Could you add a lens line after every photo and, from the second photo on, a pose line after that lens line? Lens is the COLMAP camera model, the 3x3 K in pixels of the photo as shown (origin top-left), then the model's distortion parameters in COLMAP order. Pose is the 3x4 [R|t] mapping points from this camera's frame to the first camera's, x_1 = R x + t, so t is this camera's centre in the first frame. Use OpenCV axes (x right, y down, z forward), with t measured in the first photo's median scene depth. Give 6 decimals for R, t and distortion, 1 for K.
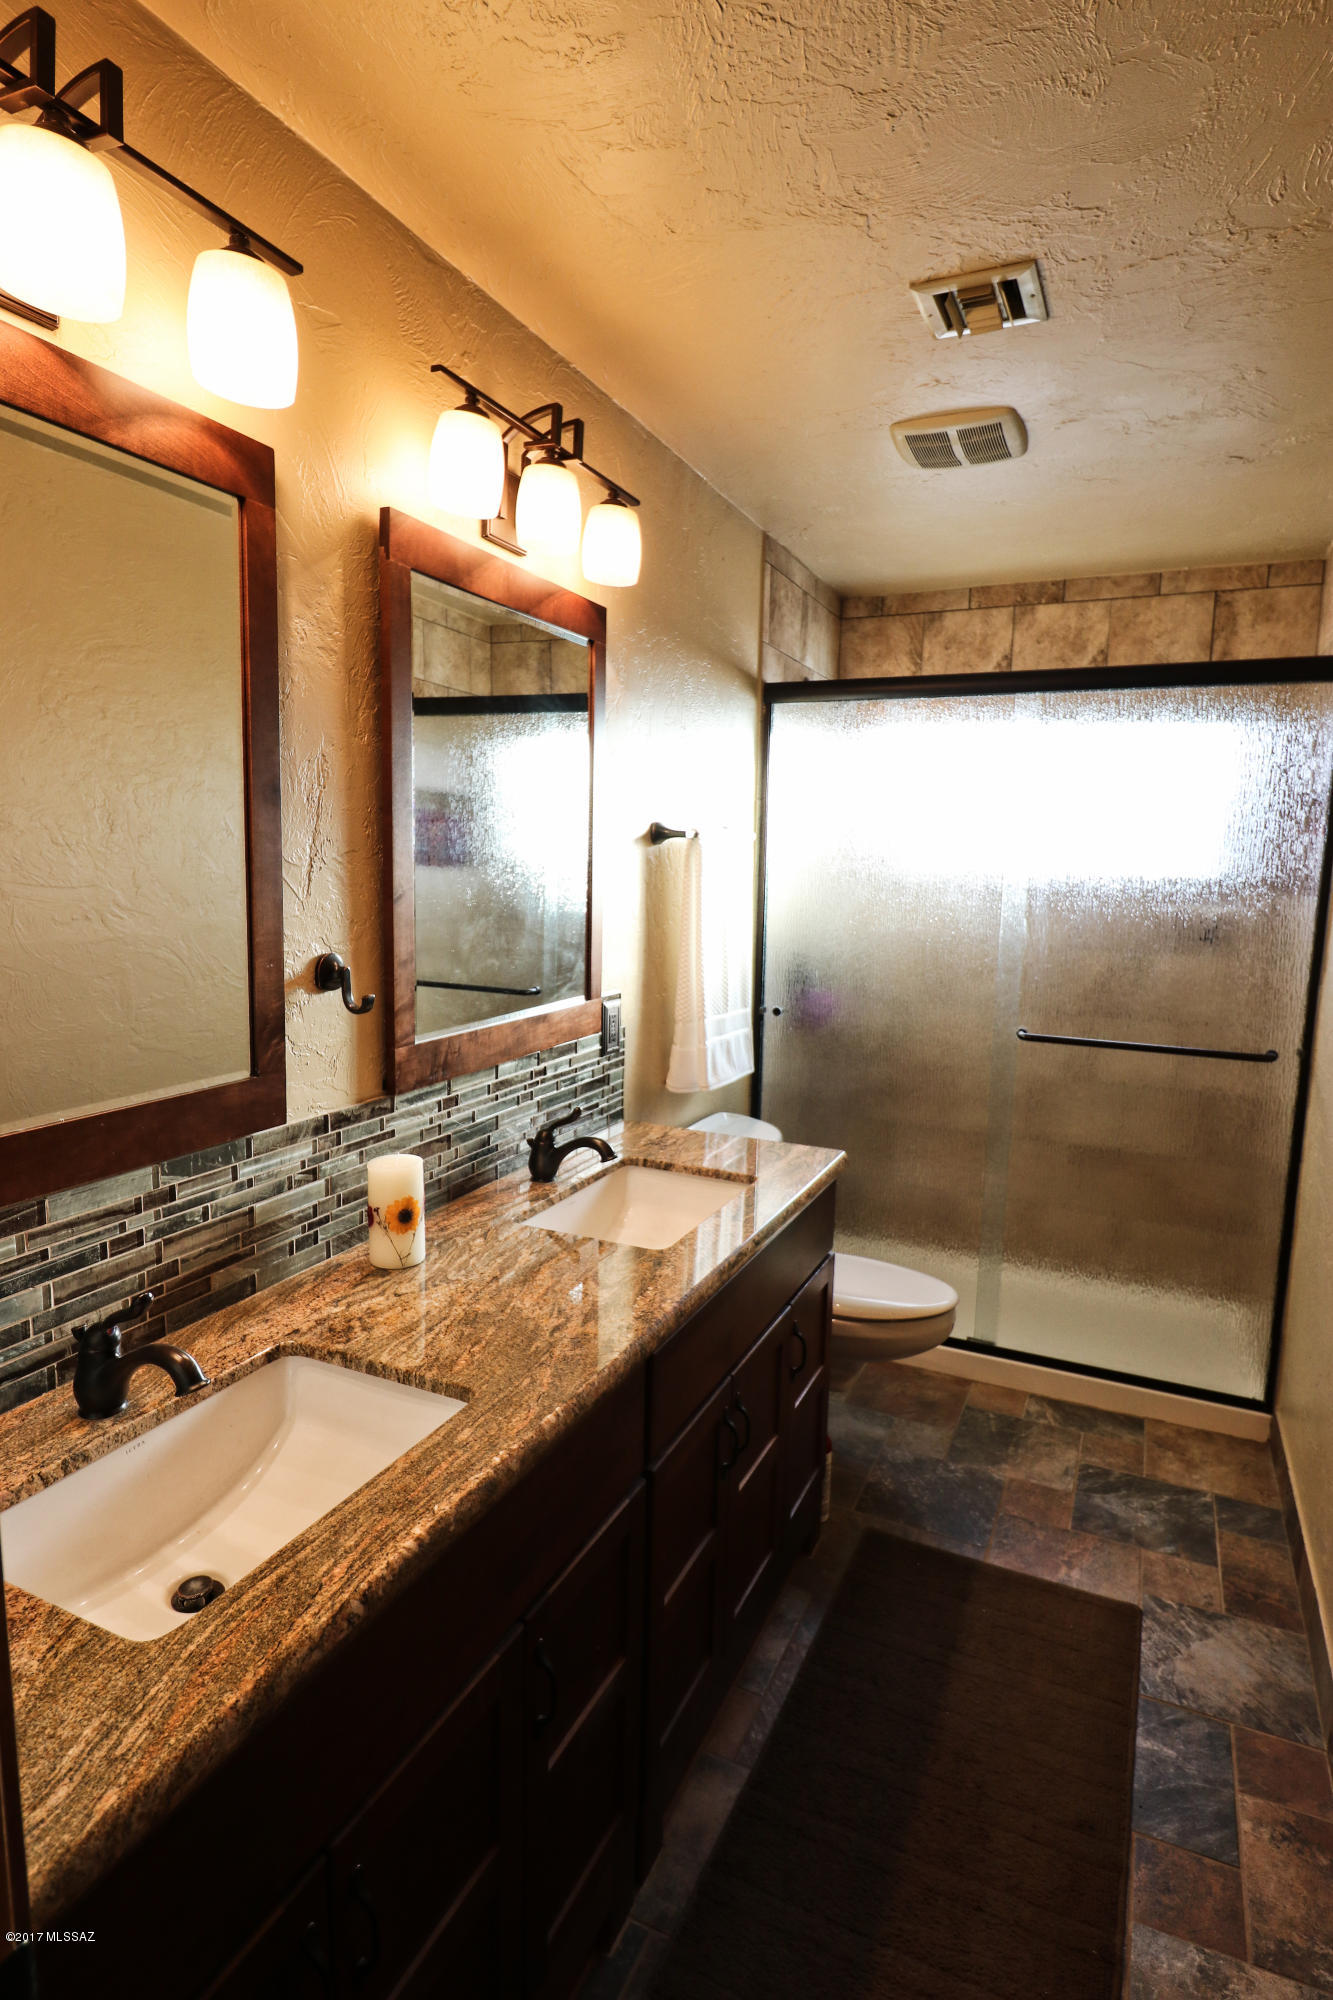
lens RADIAL K [[1072.9, 0, 663.5], [0, 1072.9, 1009.1], [0, 0, 1]] dist [0.000815, 0.000034]
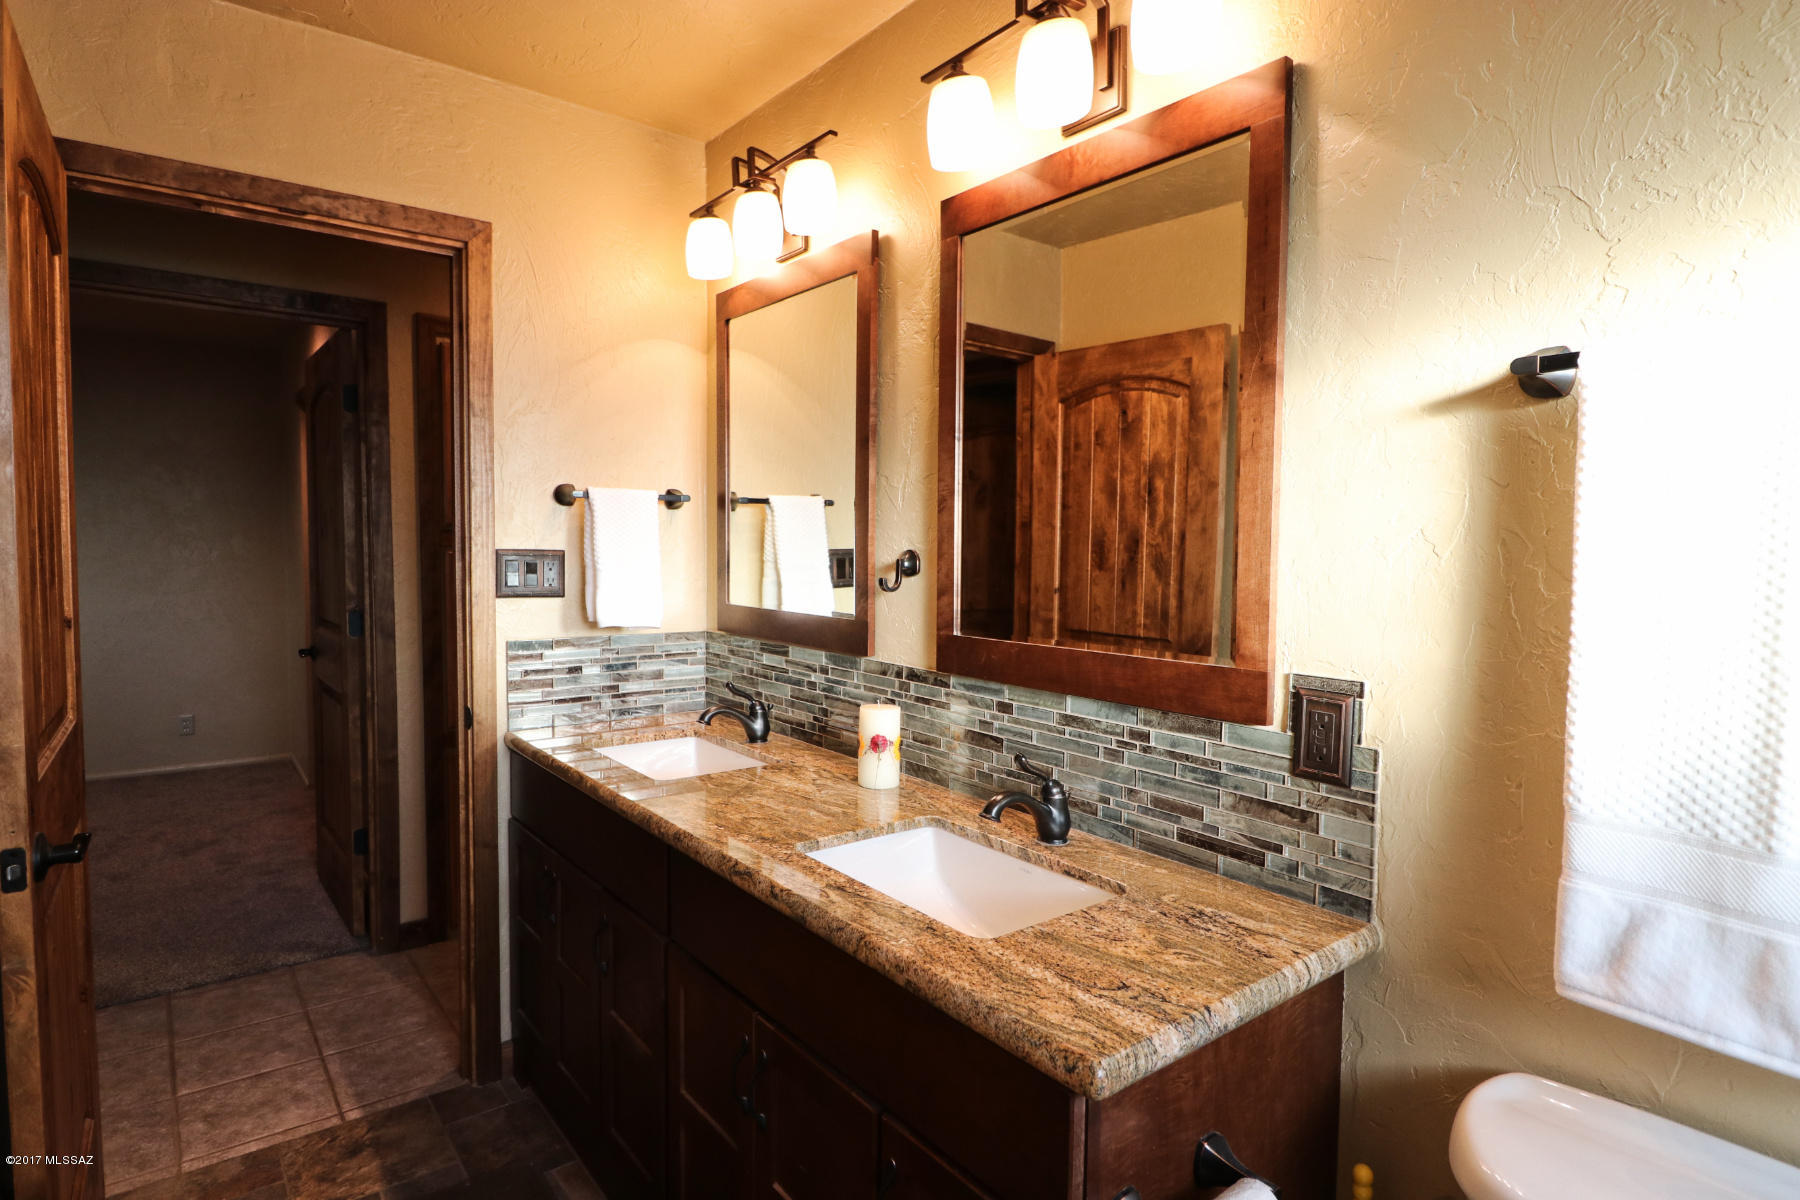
lens RADIAL K [[965.6, 0, 900.6], [0, 965.6, 588.7], [0, 0, 1]] dist [0.000815, 0.000034]
pose [[-0.465025, 0.021237, -0.885043, 0.776216], [-0.142118, 0.984956, 0.098307, -0.120352], [0.873816, 0.171495, -0.455011, 1.517963]]
